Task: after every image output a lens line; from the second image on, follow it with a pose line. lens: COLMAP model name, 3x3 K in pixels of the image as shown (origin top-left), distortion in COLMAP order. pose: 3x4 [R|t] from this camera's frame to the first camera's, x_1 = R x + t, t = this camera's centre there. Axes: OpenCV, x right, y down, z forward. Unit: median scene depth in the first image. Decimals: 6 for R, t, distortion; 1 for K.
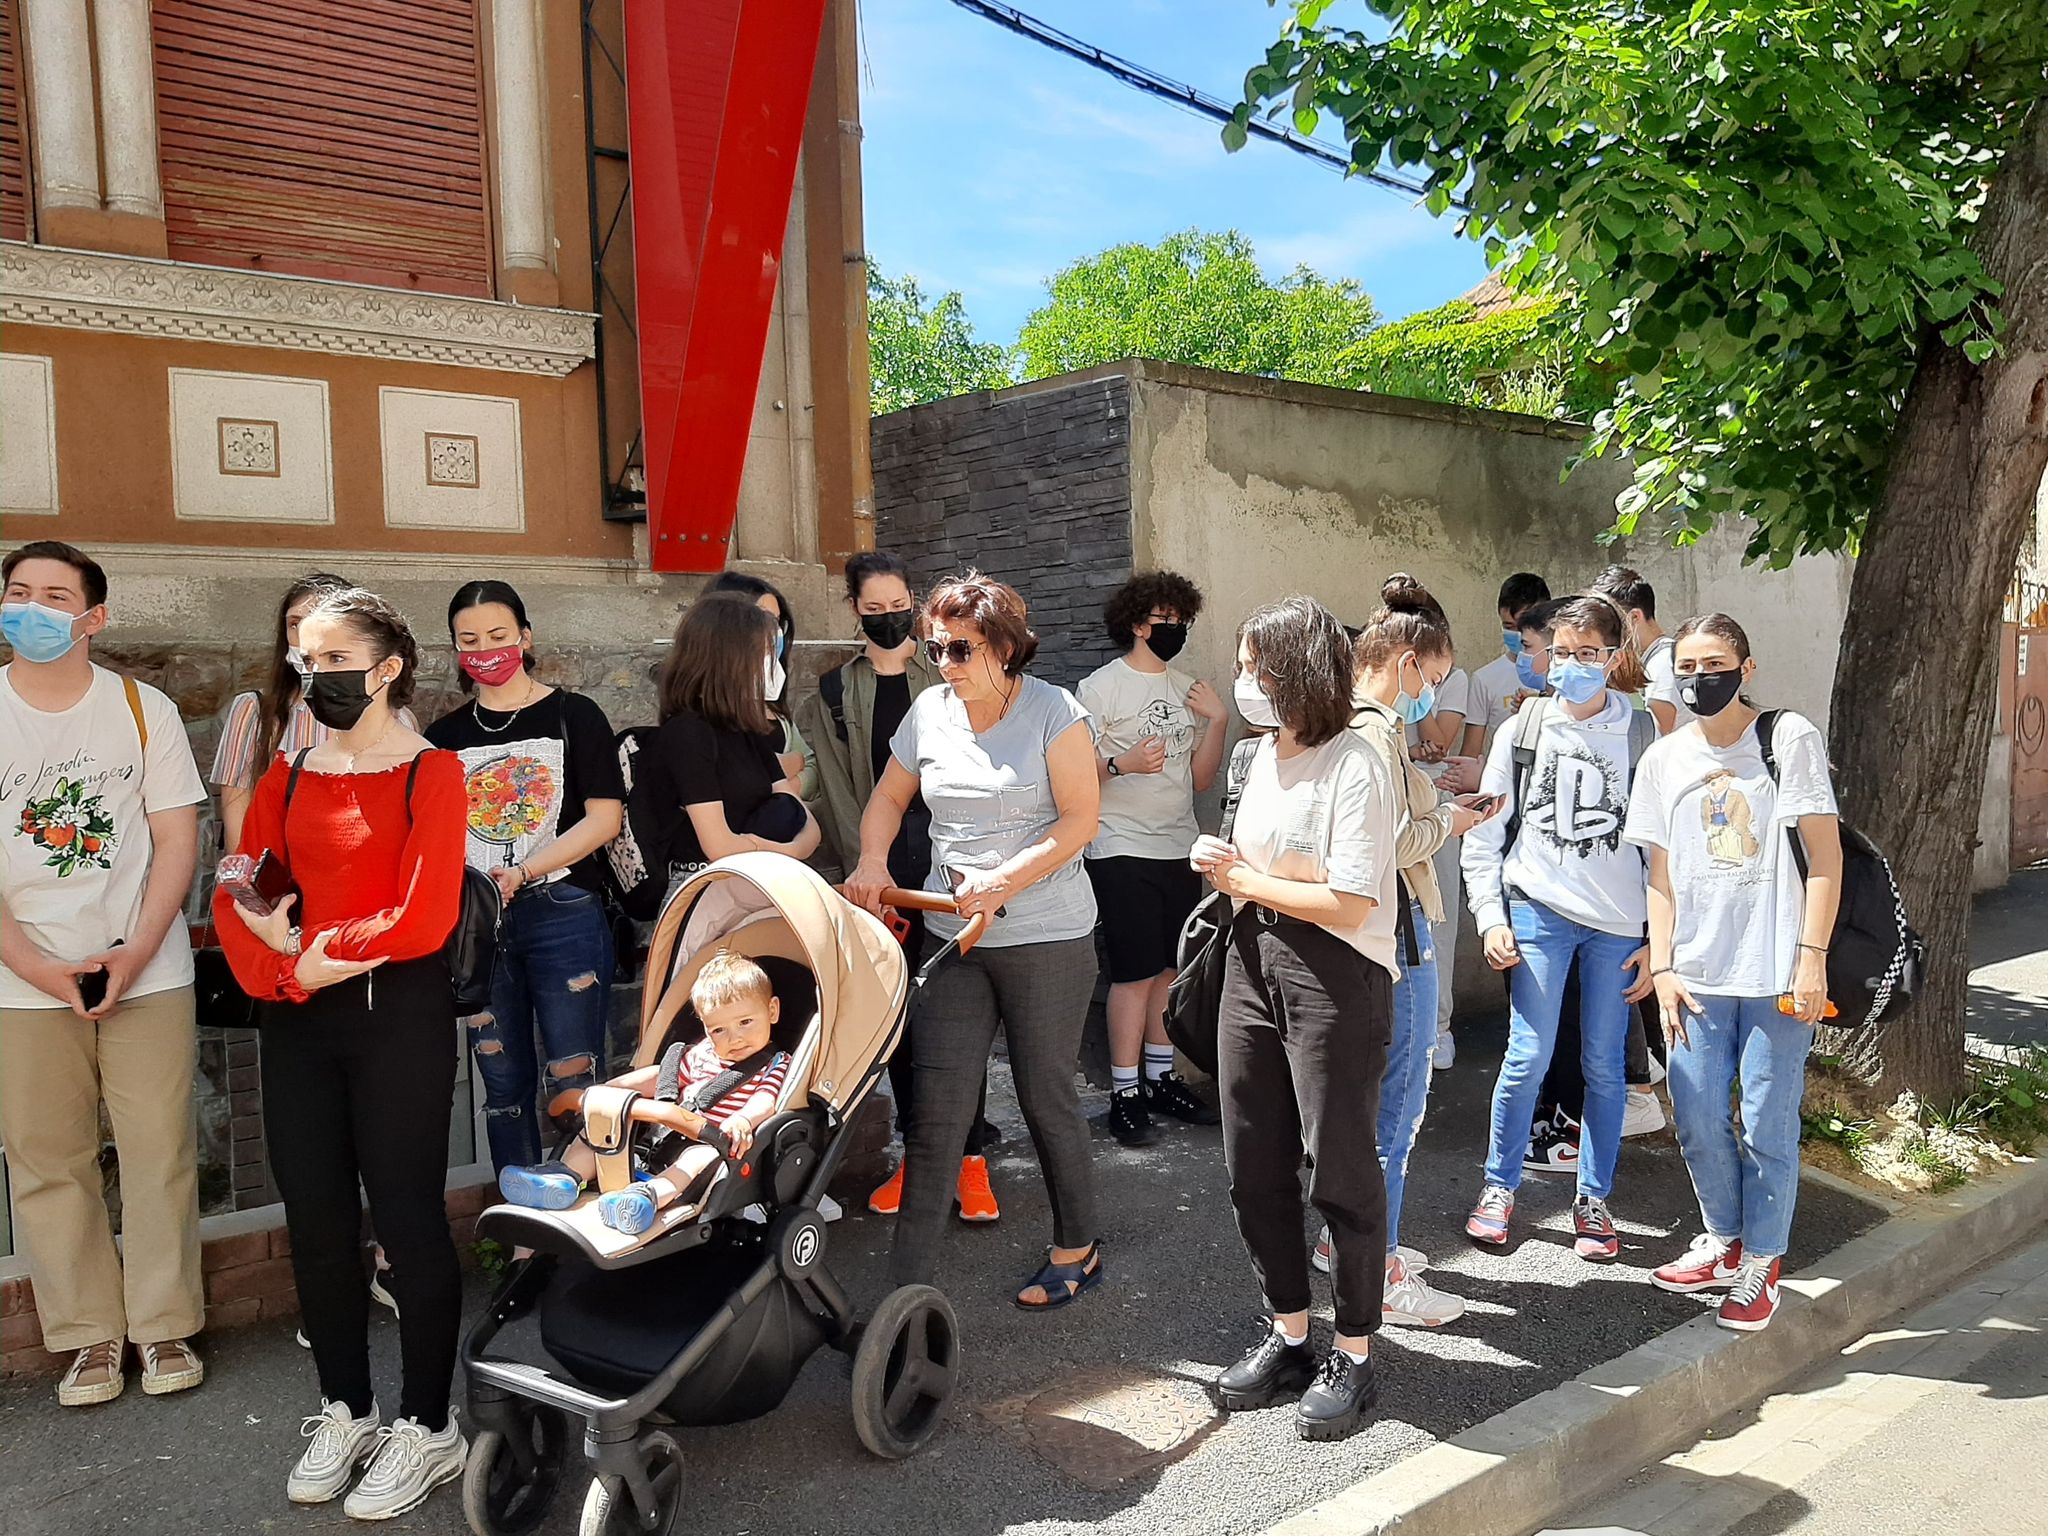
lens RADIAL K [[1617.0, 0, 1027.8], [0, 1617.0, 764.3], [0, 0, 1]] dist [0.098267, -0.156374]
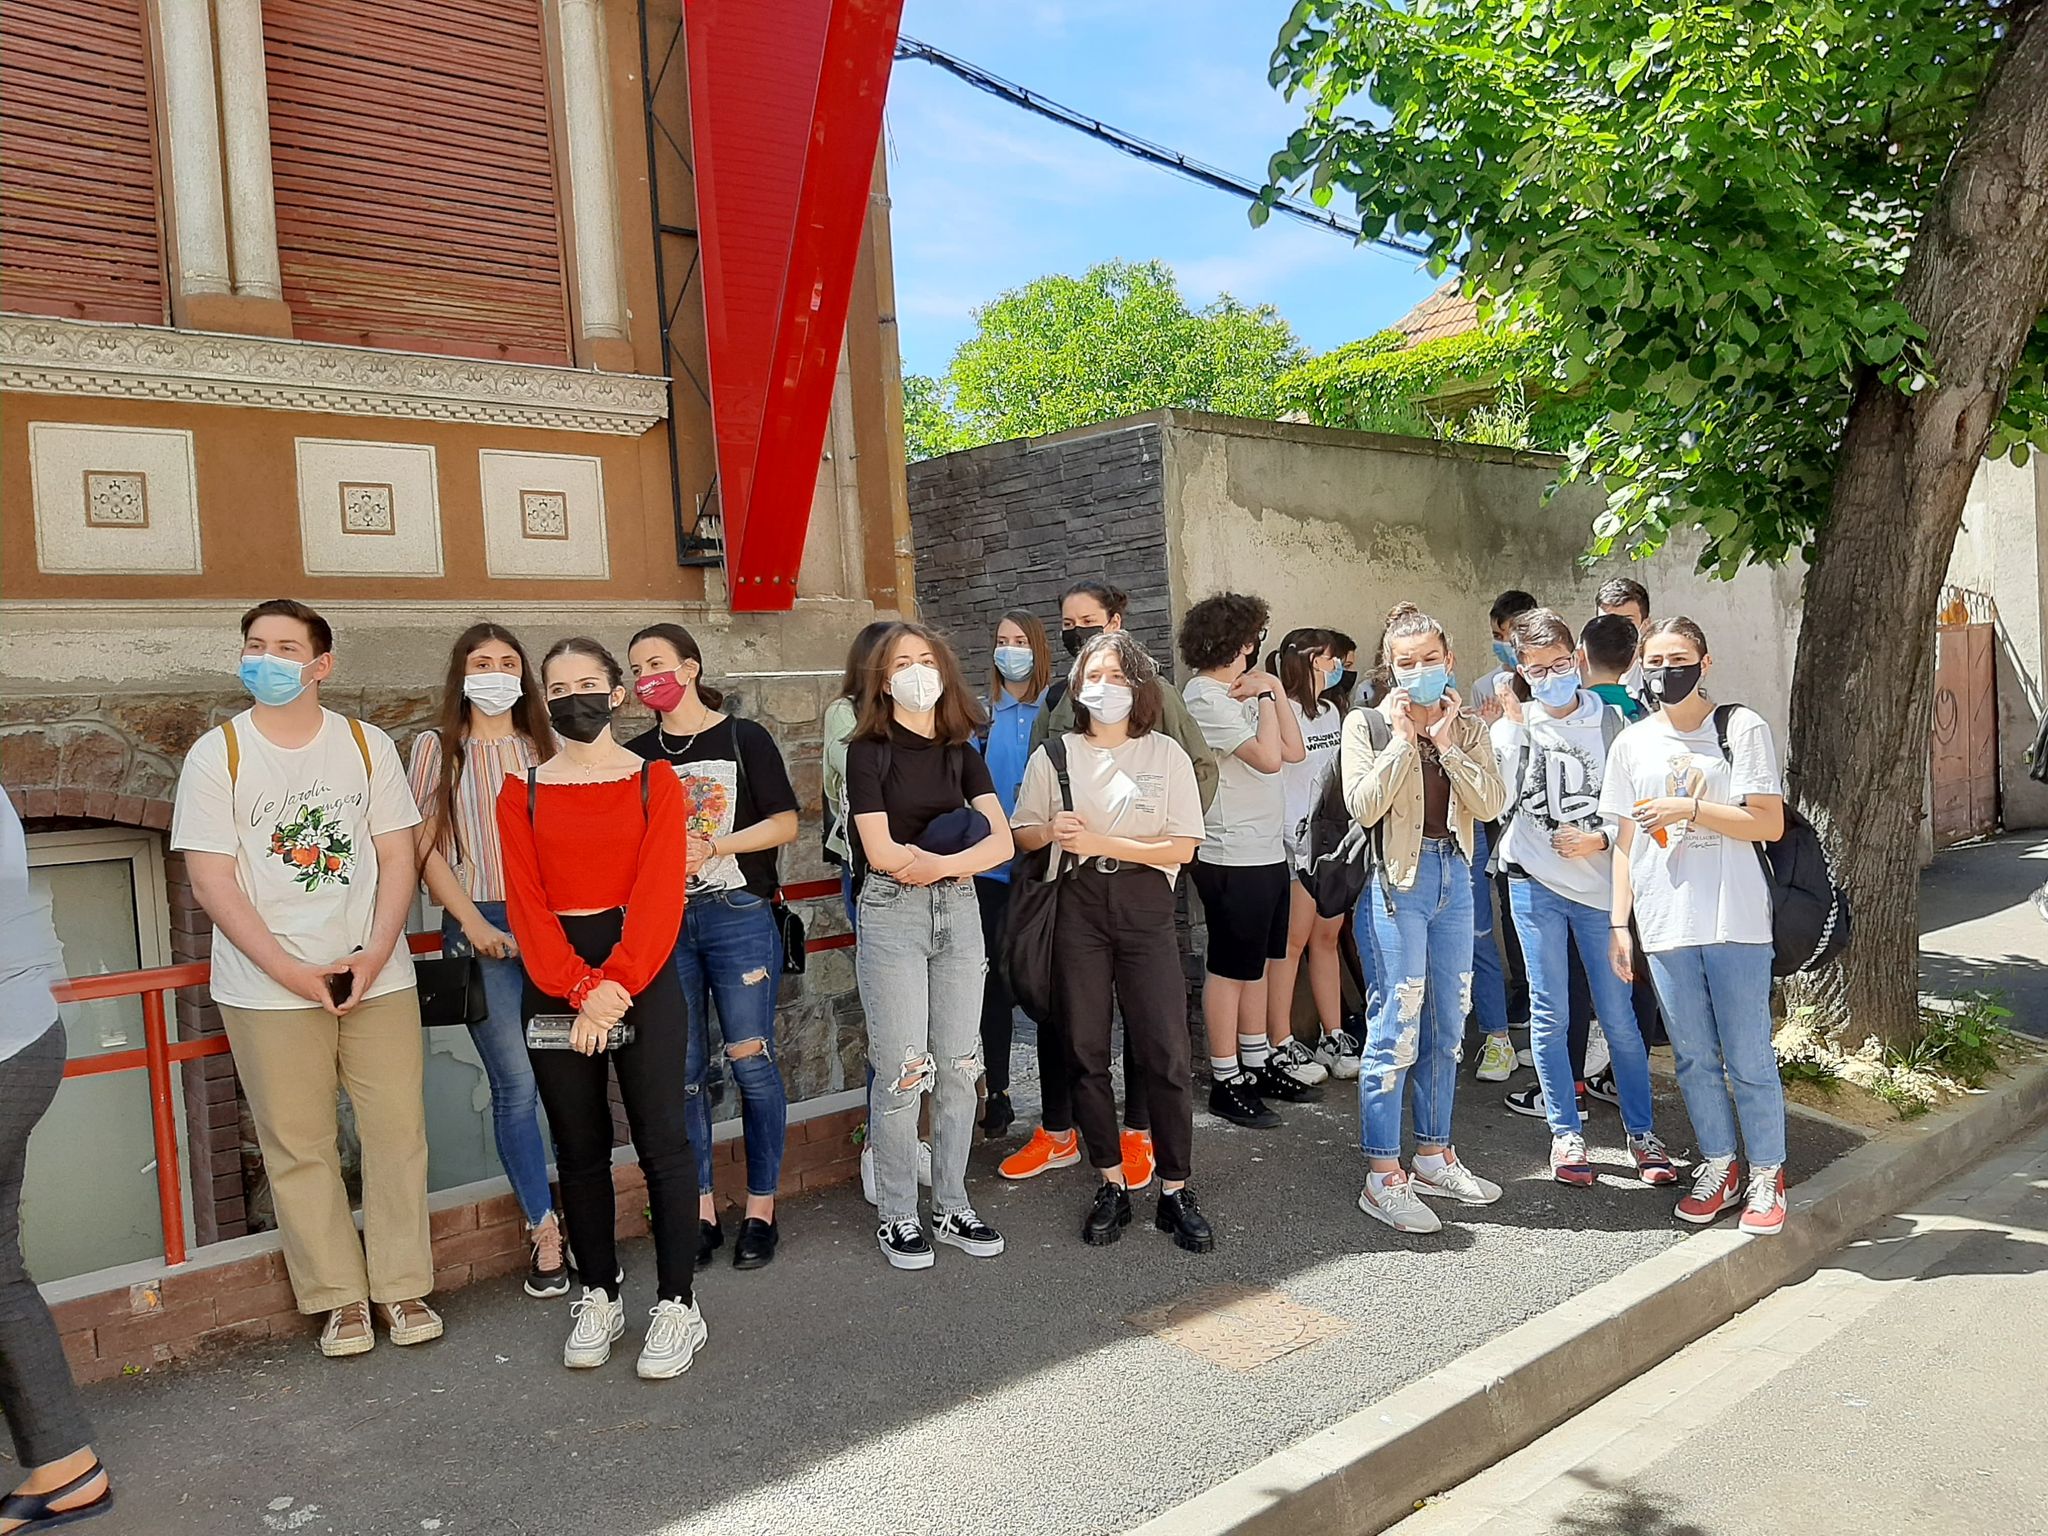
lens RADIAL K [[1624.5, 0, 1024.0], [0, 1624.5, 768.0], [0, 0, 1]] dist [0.125153, -0.214949]
pose [[0.998341, -0.032806, 0.047319, -0.095487], [0.033475, 0.999350, -0.013409, 0.009026], [-0.046848, 0.014971, 0.998790, -0.115256]]
